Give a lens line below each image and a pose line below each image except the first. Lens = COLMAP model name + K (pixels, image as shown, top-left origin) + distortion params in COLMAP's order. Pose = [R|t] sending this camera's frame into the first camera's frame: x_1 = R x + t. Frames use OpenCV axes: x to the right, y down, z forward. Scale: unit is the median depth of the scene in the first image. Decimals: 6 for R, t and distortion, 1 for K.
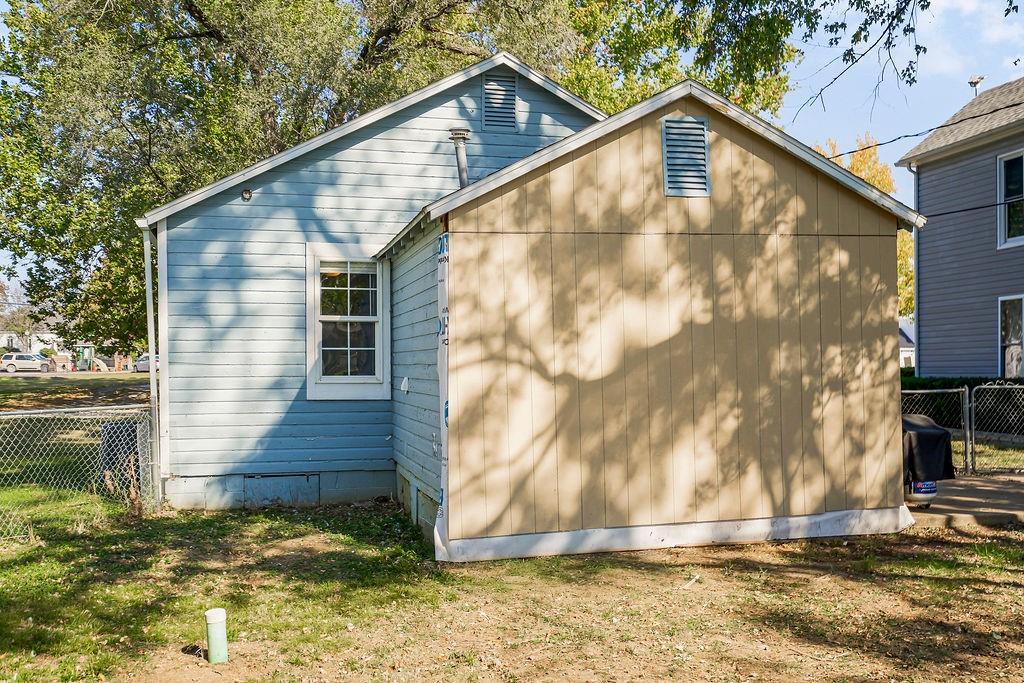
lens RADIAL K [[971.1, 0, 512.0], [0, 971.1, 341.5], [0, 0, 1]] dist [-0.057645, 0.000132]
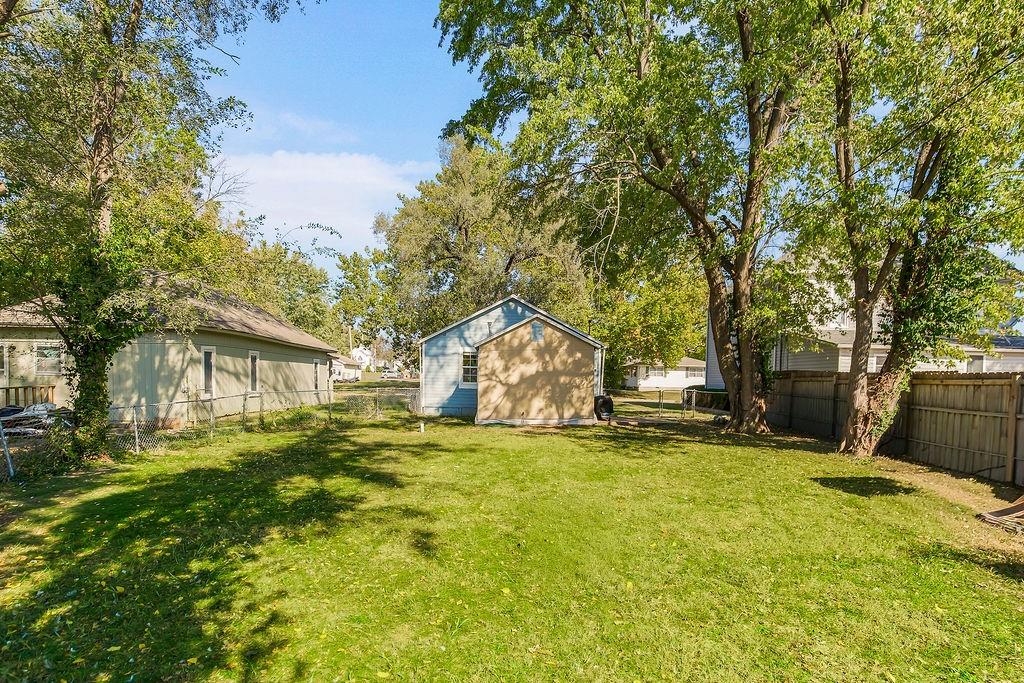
lens RADIAL K [[477.3, 0, 515.5], [0, 477.3, 328.6], [0, 0, 1]] dist [-0.003654, -0.000061]
pose [[0.976472, -0.004537, -0.215596, 0.516464], [-0.012258, 0.996995, -0.076496, -0.039425], [0.215295, 0.077339, 0.973482, -1.010887]]
